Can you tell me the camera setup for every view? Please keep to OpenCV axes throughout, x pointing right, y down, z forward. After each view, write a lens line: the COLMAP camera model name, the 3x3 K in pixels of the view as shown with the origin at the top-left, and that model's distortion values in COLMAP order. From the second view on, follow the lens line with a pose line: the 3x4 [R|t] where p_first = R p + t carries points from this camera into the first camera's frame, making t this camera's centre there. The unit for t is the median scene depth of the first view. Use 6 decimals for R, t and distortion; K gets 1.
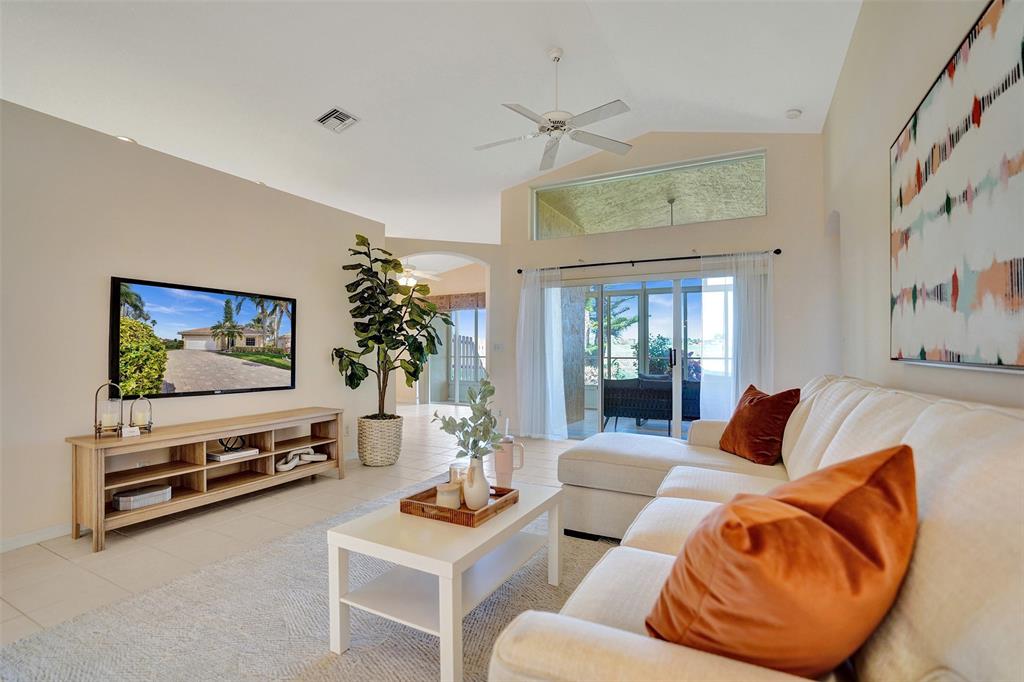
lens RADIAL K [[478.7, 0, 501.7], [0, 478.7, 337.9], [0, 0, 1]] dist [-0.065971, 0.021466]
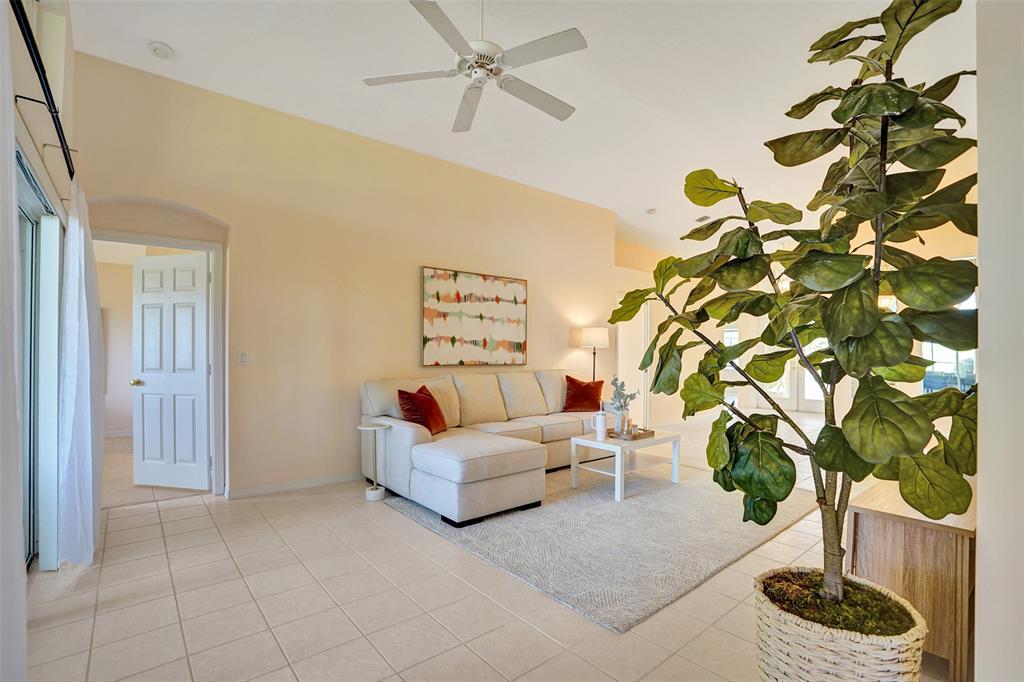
lens RADIAL K [[478.7, 0, 506.1], [0, 478.7, 344.8], [0, 0, 1]] dist [-0.065971, 0.021466]
pose [[-0.923147, -0.001805, 0.384442, -0.231329], [-0.016730, 0.999230, -0.035483, 0.012806], [-0.384082, -0.039188, -0.922467, 1.840625]]
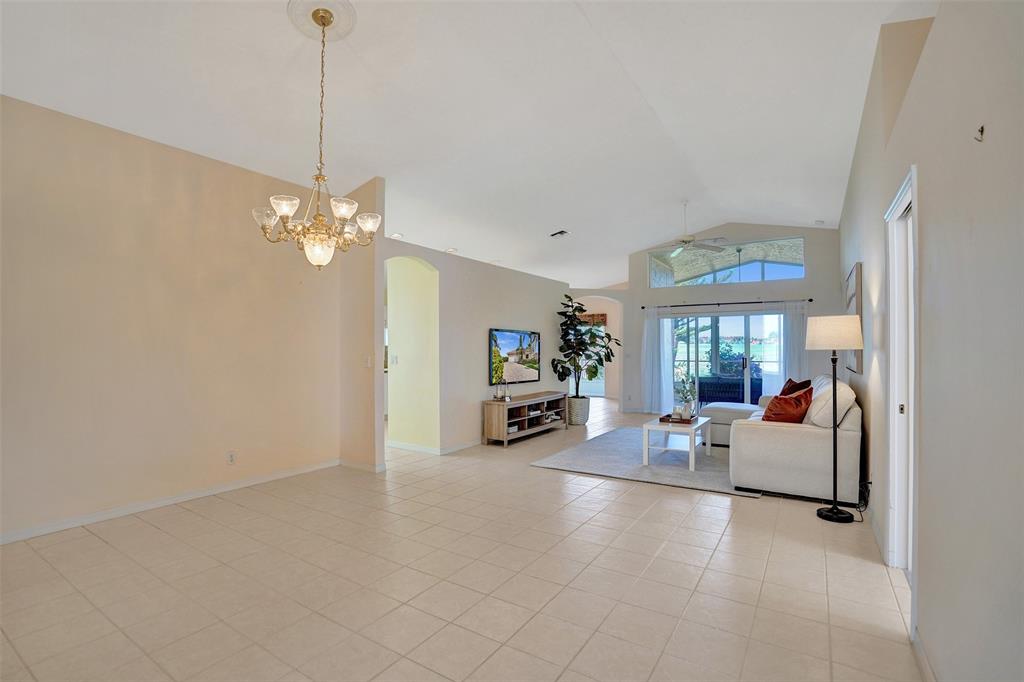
lens RADIAL K [[478.7, 0, 521.1], [0, 478.7, 343.4], [0, 0, 1]] dist [-0.065971, 0.021466]
pose [[0.998050, -0.002056, -0.062387, -0.475775], [0.002871, 0.999912, 0.012983, -0.077155], [0.062354, -0.013136, 0.997968, -1.036080]]
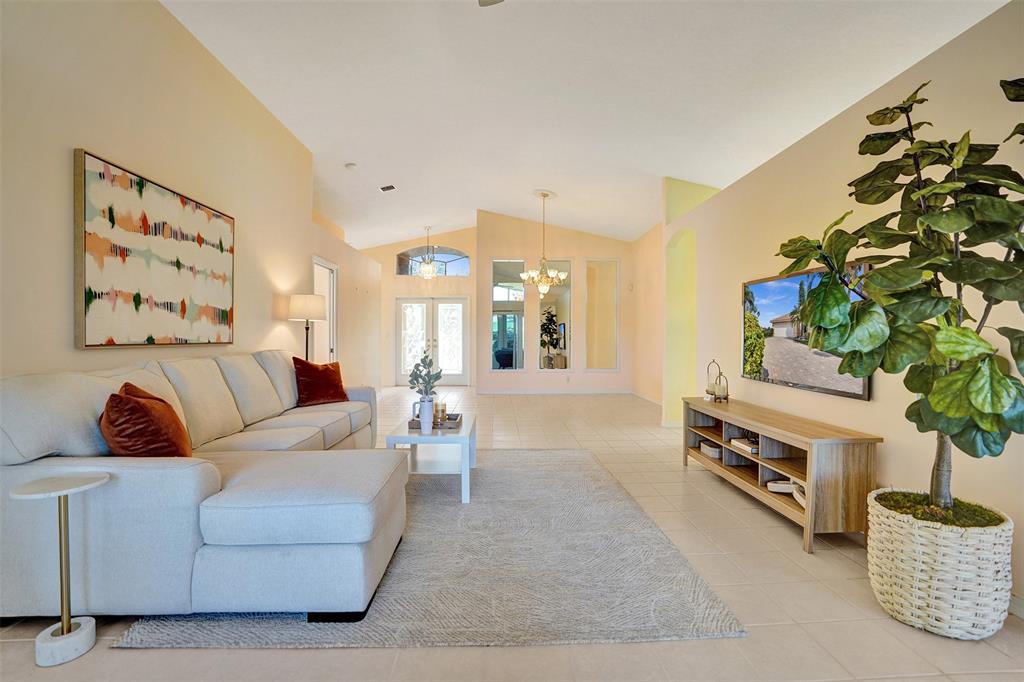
lens RADIAL K [[478.7, 0, 512.6], [0, 478.7, 333.8], [0, 0, 1]] dist [-0.065971, 0.021466]
pose [[-0.867906, -0.002968, -0.496720, 0.321945], [0.013051, 0.999501, -0.028775, 0.038522], [0.496558, -0.031457, -0.867434, 1.548565]]
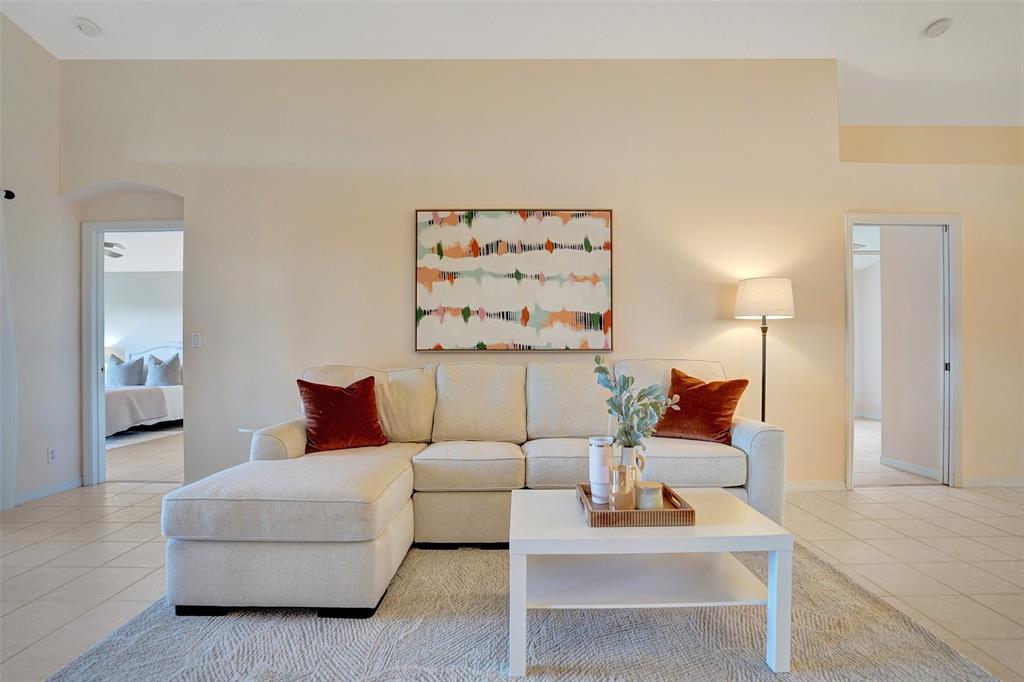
lens RADIAL K [[478.7, 0, 512.7], [0, 478.7, 349.8], [0, 0, 1]] dist [-0.065971, 0.021466]
pose [[-0.476382, 0.013640, 0.879133, -0.426340], [-0.018046, 0.999517, -0.025287, 0.048961], [-0.879053, -0.027911, -0.475906, 0.925370]]
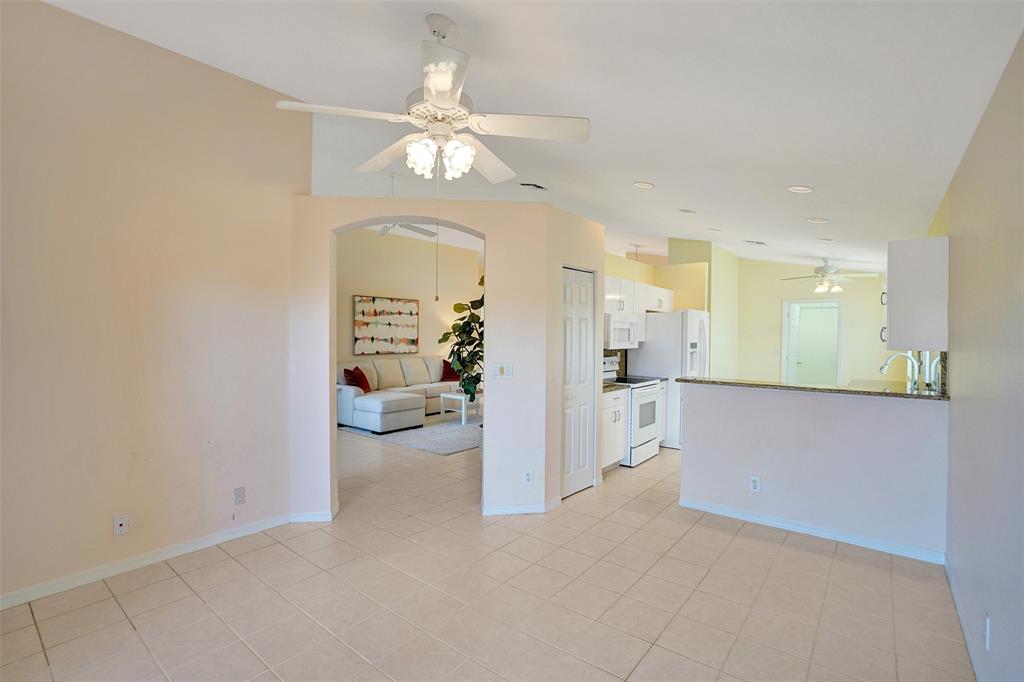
lens RADIAL K [[478.7, 0, 509.1], [0, 478.7, 336.3], [0, 0, 1]] dist [-0.065971, 0.021466]
pose [[-0.982104, -0.009538, 0.188097, -0.658694], [-0.012881, 0.999780, -0.016562, -0.033571], [-0.187898, -0.018688, -0.982011, 2.806245]]
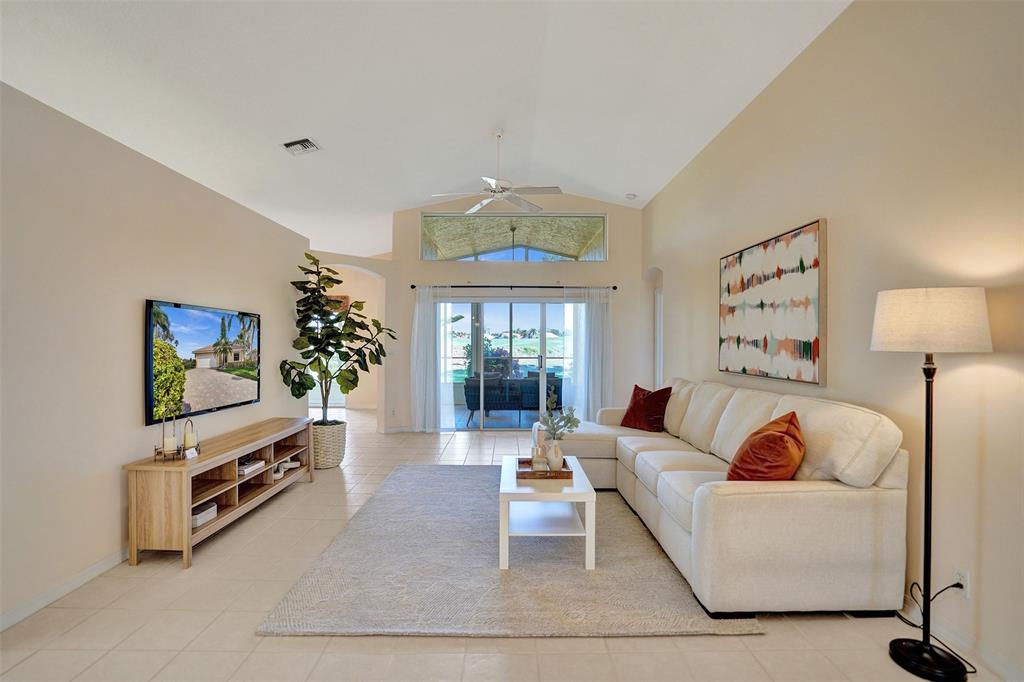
lens RADIAL K [[478.7, 0, 507.3], [0, 478.7, 334.5], [0, 0, 1]] dist [-0.065971, 0.021466]
pose [[0.882418, 0.012097, 0.470310, -0.539349], [-0.016838, 0.999841, 0.005874, -0.063127], [-0.470164, -0.013102, 0.882482, -0.199624]]
